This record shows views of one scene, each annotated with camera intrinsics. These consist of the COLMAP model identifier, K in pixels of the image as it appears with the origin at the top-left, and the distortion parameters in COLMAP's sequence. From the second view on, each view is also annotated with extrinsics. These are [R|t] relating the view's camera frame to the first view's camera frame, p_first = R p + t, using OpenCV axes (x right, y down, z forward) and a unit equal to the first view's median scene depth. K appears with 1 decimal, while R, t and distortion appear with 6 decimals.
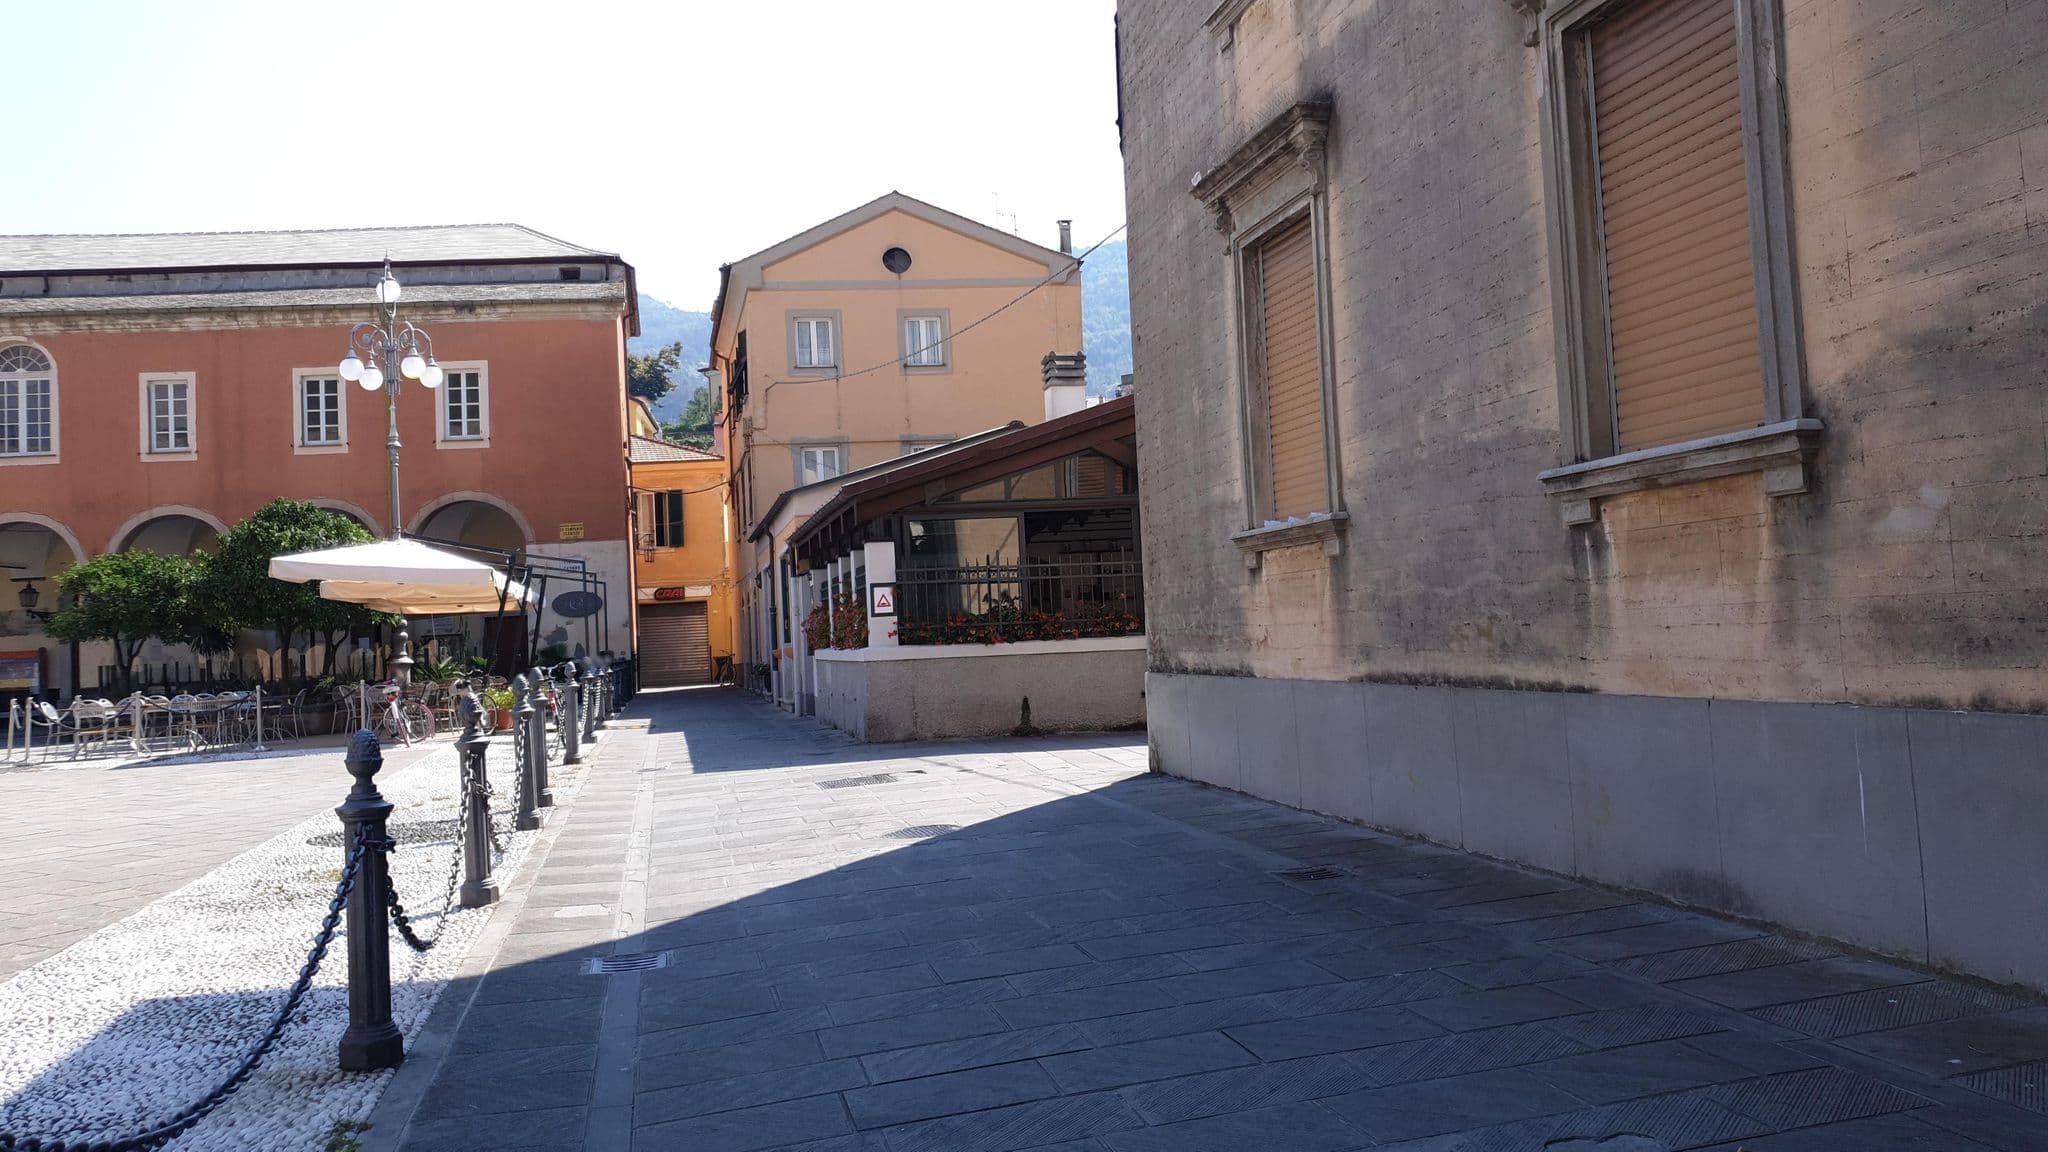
lens RADIAL K [[1556.8, 0, 1025.2], [0, 1556.8, 573.7], [0, 0, 1]] dist [0.025659, -0.018023]
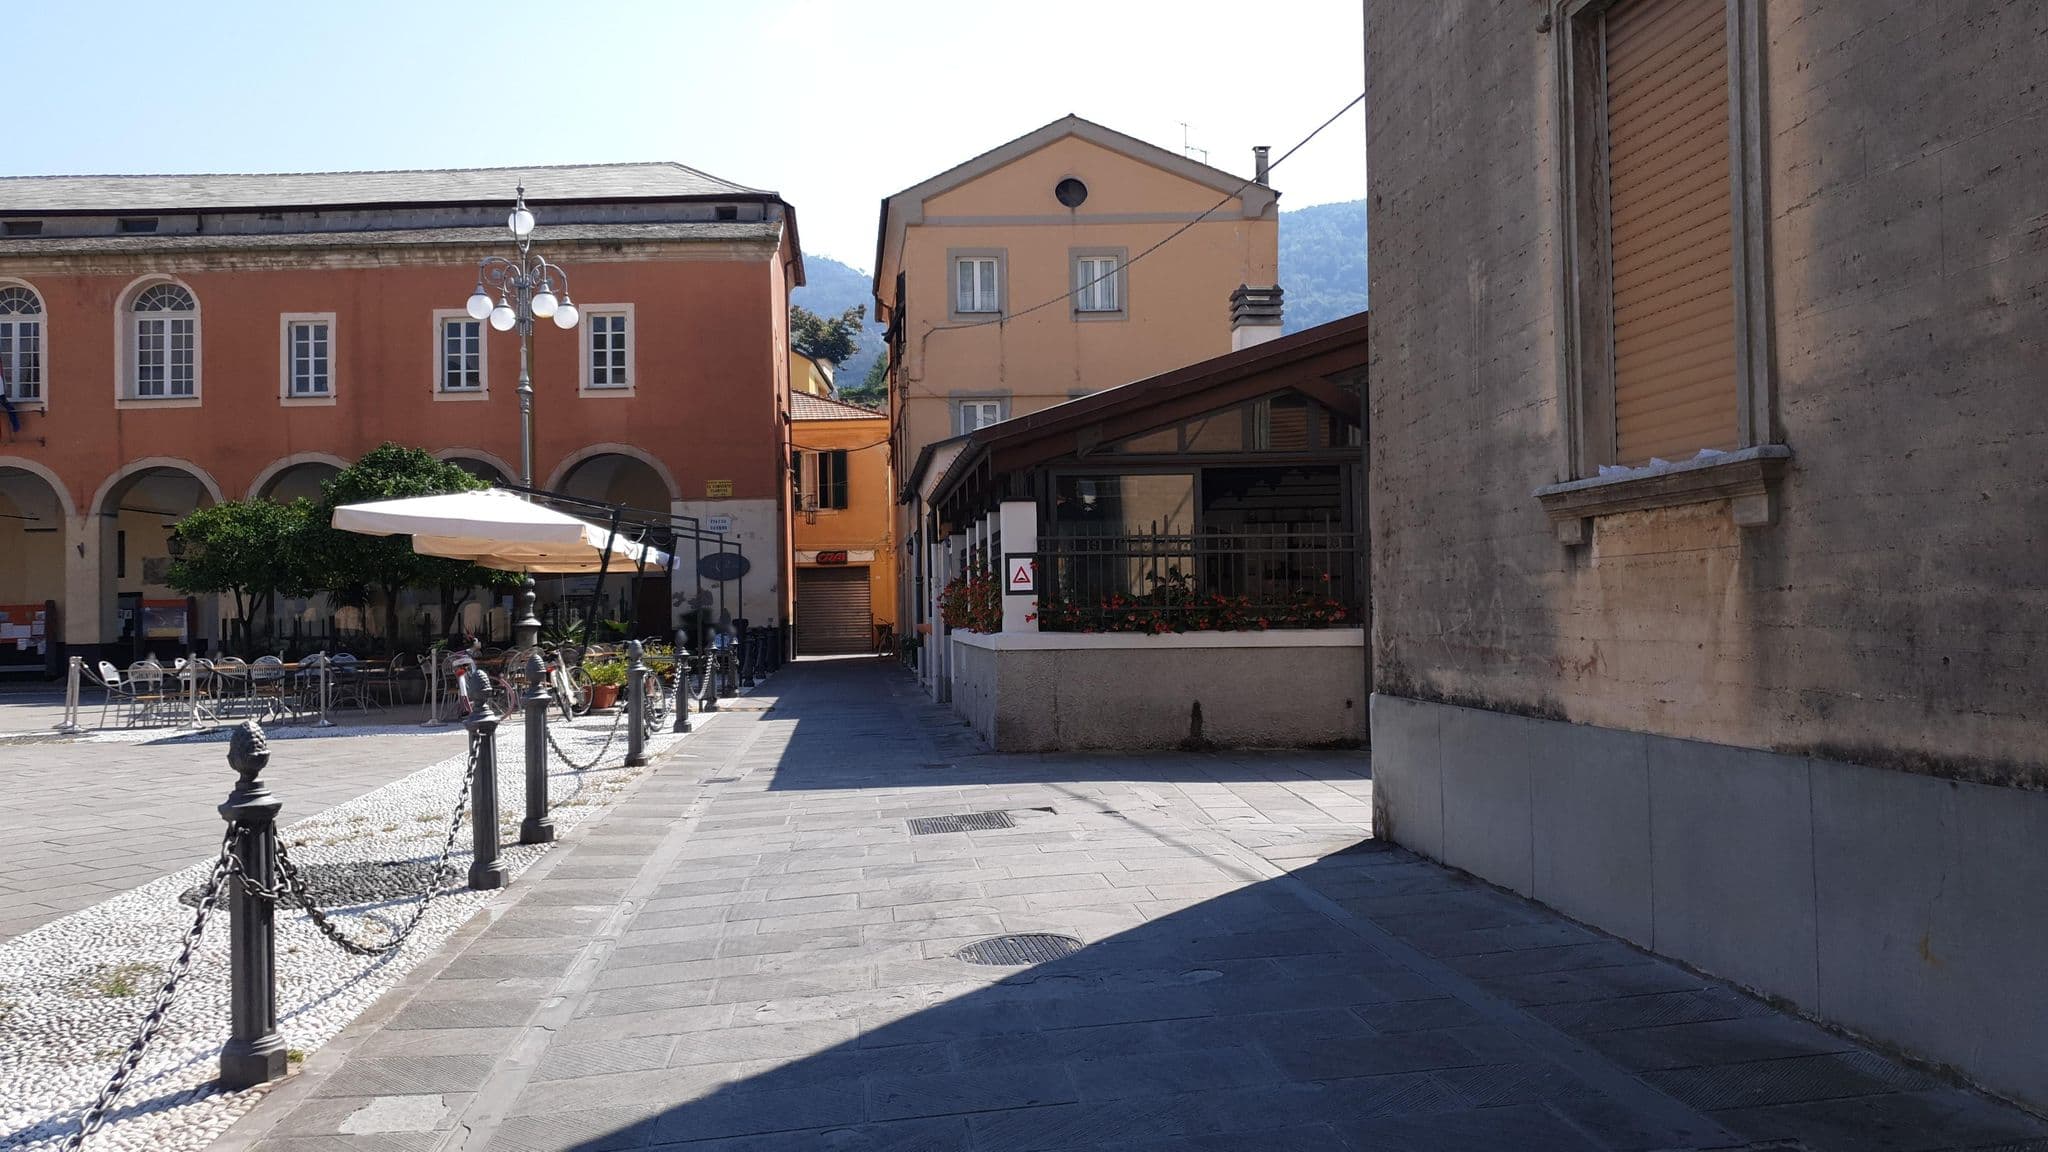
lens RADIAL K [[1556.8, 0, 1030.0], [0, 1556.8, 629.0], [0, 0, 1]] dist [0.025659, -0.018023]
pose [[0.993436, 0.030263, -0.110309, 0.001416], [-0.024209, 0.998148, 0.055813, 0.000212], [0.111794, -0.052776, 0.992329, 0.141574]]
